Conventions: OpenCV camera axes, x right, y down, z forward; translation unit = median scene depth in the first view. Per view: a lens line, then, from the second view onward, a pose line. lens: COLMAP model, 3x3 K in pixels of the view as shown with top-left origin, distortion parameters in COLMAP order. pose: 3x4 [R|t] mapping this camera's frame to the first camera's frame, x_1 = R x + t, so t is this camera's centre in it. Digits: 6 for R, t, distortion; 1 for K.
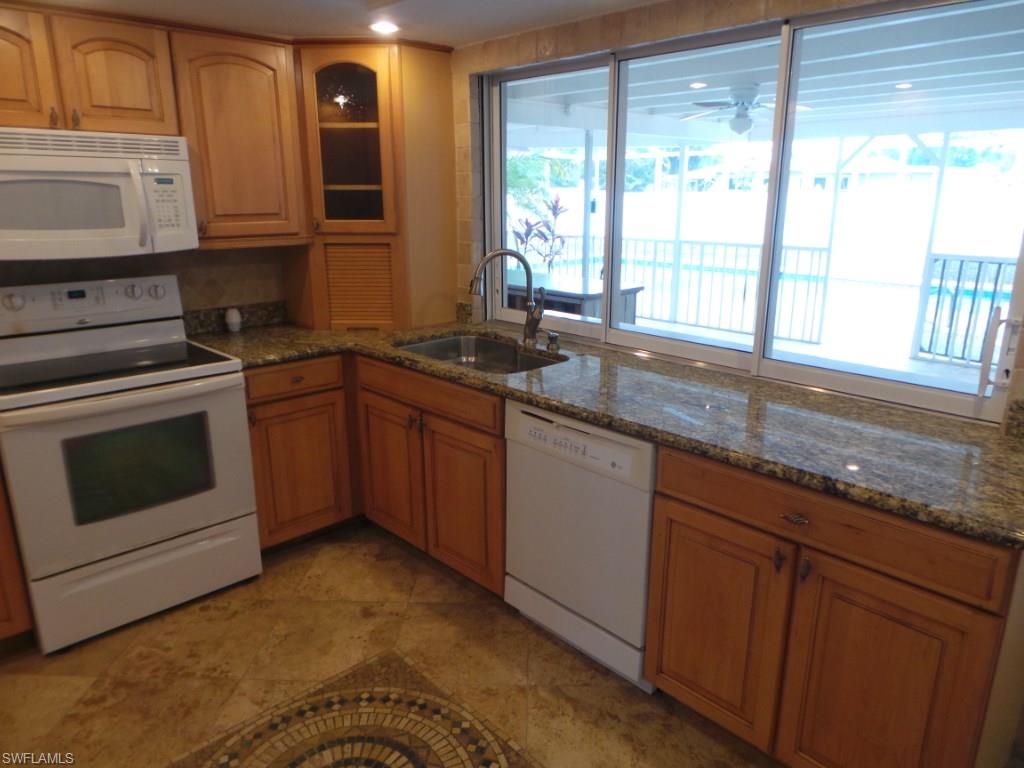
lens RADIAL K [[707.5, 0, 513.6], [0, 707.5, 384.9], [0, 0, 1]] dist [0.004354, 0.001222]
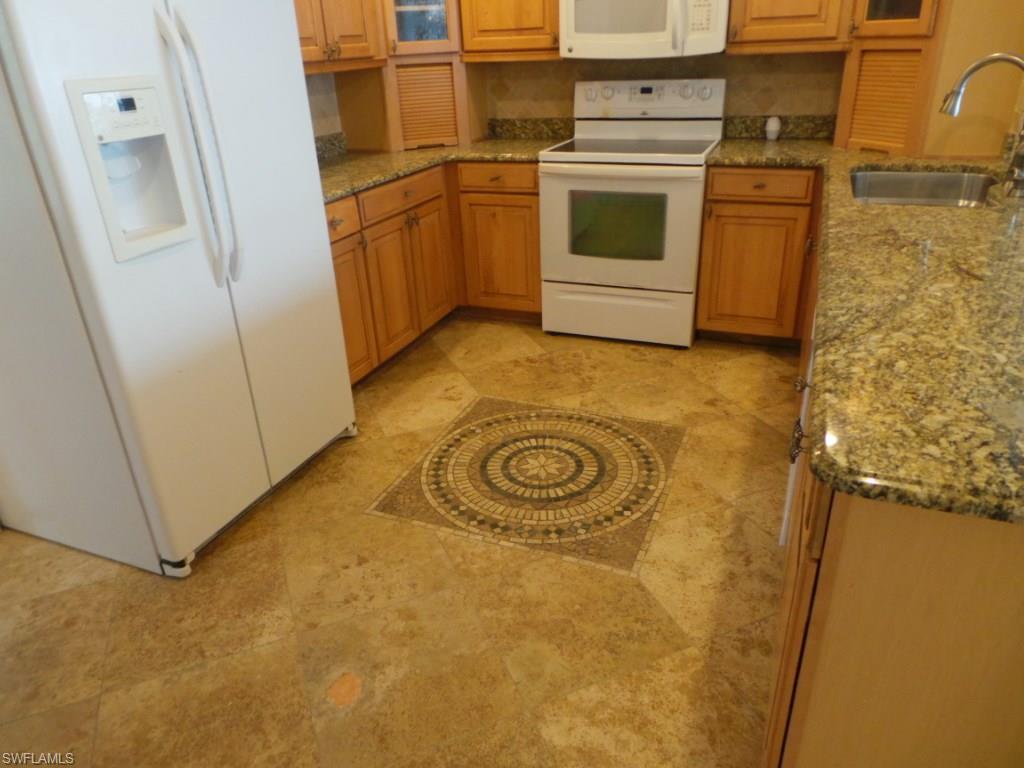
lens RADIAL K [[707.5, 0, 519.0], [0, 707.5, 384.3], [0, 0, 1]] dist [0.004354, 0.001222]
pose [[0.421790, 0.382781, -0.821932, 0.571302], [-0.204199, 0.923330, 0.325214, -0.004977], [0.883400, 0.030666, 0.467615, 0.207754]]
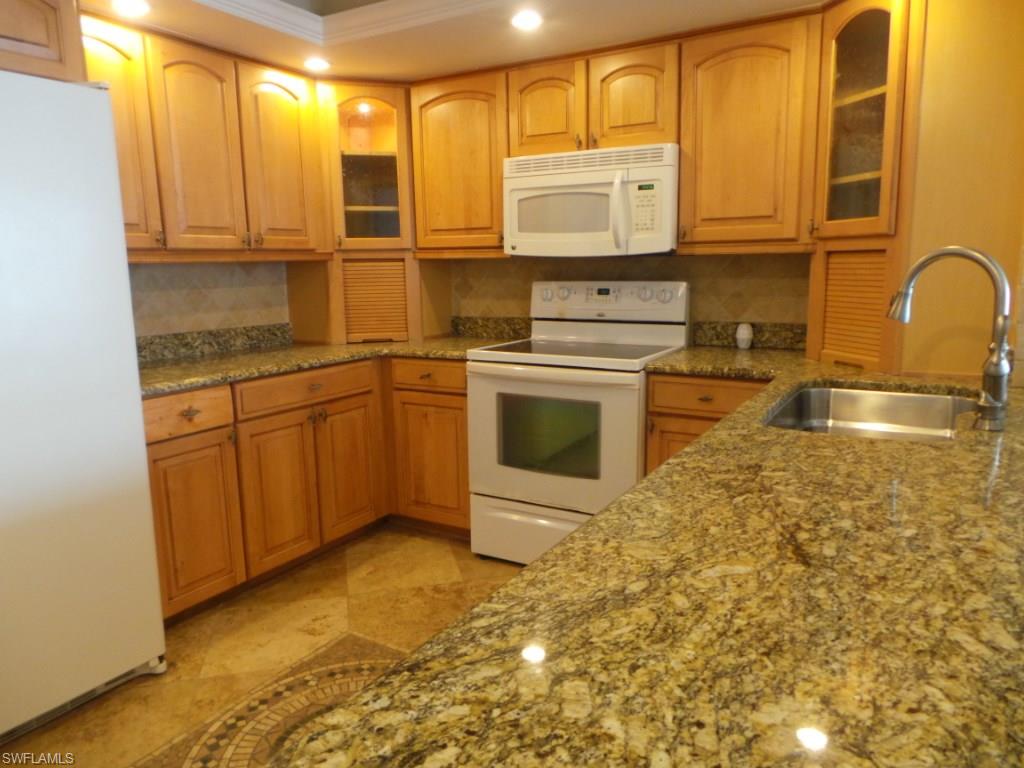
lens RADIAL K [[707.5, 0, 516.4], [0, 707.5, 387.8], [0, 0, 1]] dist [0.004354, 0.001222]
pose [[0.280392, 0.162682, -0.946000, 0.493410], [-0.241449, 0.965799, 0.094522, -0.050707], [0.929022, 0.201908, 0.310082, 0.544959]]
